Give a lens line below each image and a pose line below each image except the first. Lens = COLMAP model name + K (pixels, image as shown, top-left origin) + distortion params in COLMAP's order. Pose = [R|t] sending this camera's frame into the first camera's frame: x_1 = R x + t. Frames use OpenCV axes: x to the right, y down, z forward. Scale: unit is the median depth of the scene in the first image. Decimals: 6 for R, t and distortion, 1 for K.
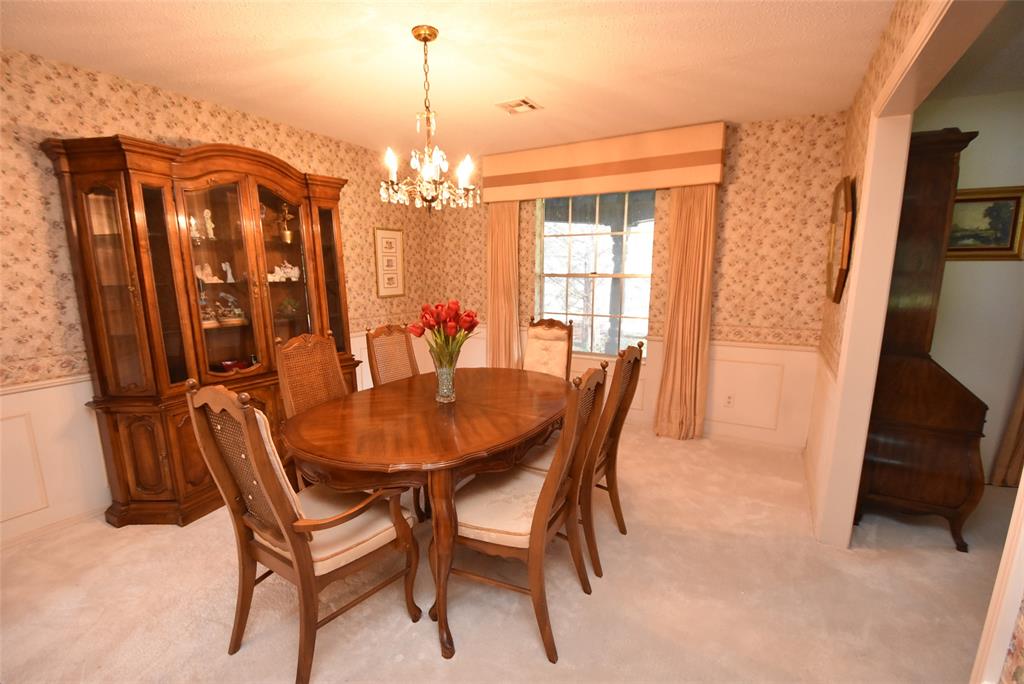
lens RADIAL K [[451.3, 0, 507.3], [0, 451.3, 352.9], [0, 0, 1]] dist [0.013797, -0.025188]
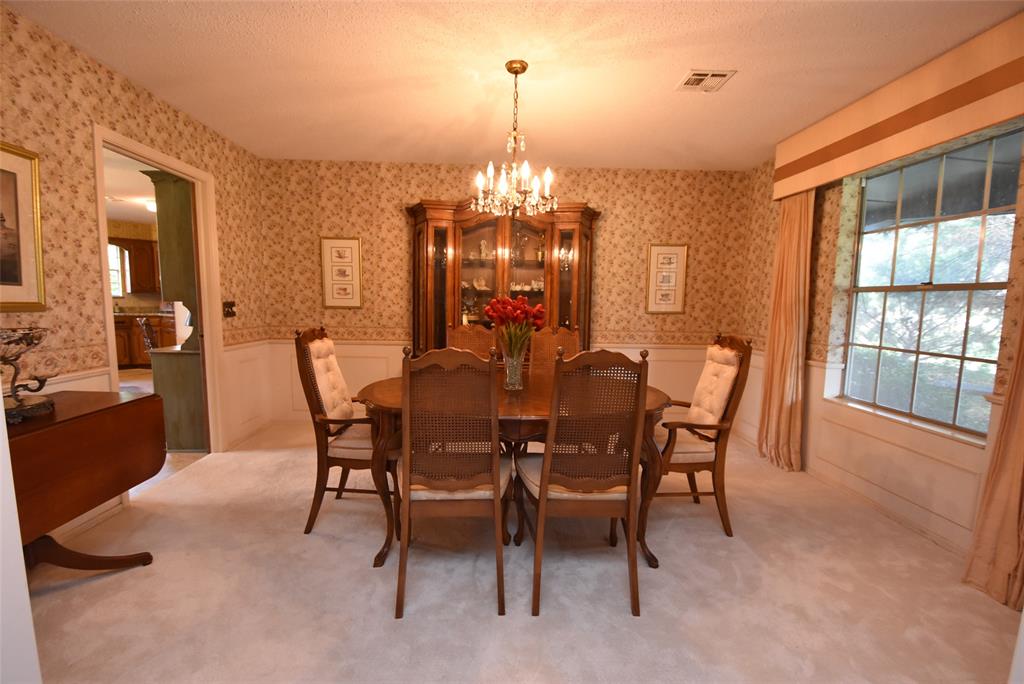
lens RADIAL K [[451.3, 0, 507.3], [0, 451.3, 352.9], [0, 0, 1]] dist [0.013797, -0.025188]
pose [[0.515423, 0.101368, -0.850919, 0.445553], [-0.172190, 0.984977, 0.013038, 0.005367], [0.839458, 0.139800, 0.525135, 0.238838]]
